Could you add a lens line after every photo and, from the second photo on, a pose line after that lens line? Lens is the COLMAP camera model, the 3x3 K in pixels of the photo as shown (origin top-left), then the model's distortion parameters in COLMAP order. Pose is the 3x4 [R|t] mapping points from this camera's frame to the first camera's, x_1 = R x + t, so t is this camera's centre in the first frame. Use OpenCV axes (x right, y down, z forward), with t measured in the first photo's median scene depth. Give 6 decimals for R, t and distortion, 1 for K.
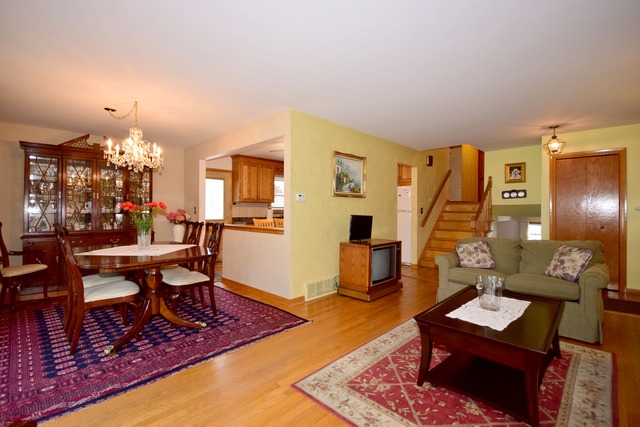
lens RADIAL K [[291.7, 0, 319.7], [0, 291.7, 211.8], [0, 0, 1]] dist [-0.003305, -0.003752]
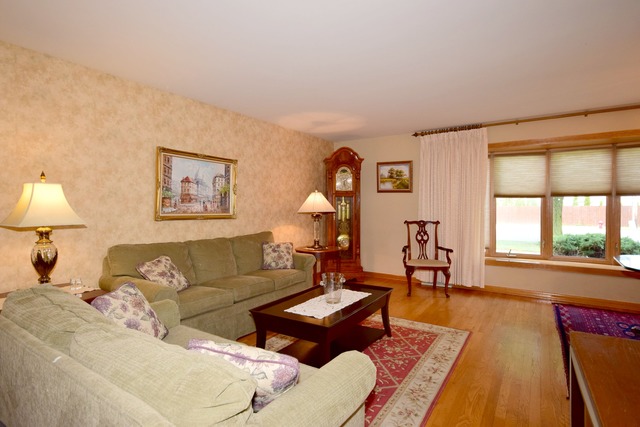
lens RADIAL K [[328.5, 0, 320.4], [0, 328.5, 208.7], [0, 0, 1]] dist [0.011593, 0.001349]
pose [[-0.982428, -0.004362, -0.186591, 0.461320], [-0.006574, 0.999915, 0.011238, -0.020018], [0.186527, 0.012268, -0.982373, 1.183514]]
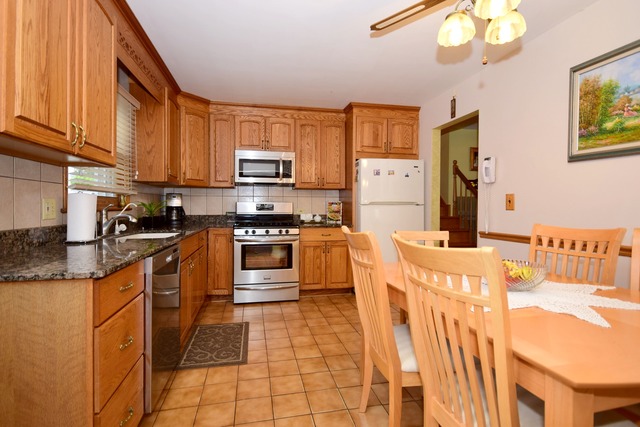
lens RADIAL K [[315.6, 0, 322.0], [0, 315.6, 207.4], [0, 0, 1]] dist [0.012738, 0.001001]
pose [[0.552576, -0.003091, 0.833457, -0.506870], [-0.004682, 0.999966, 0.006812, 0.003053], [-0.833450, -0.007666, 0.552542, 1.241102]]
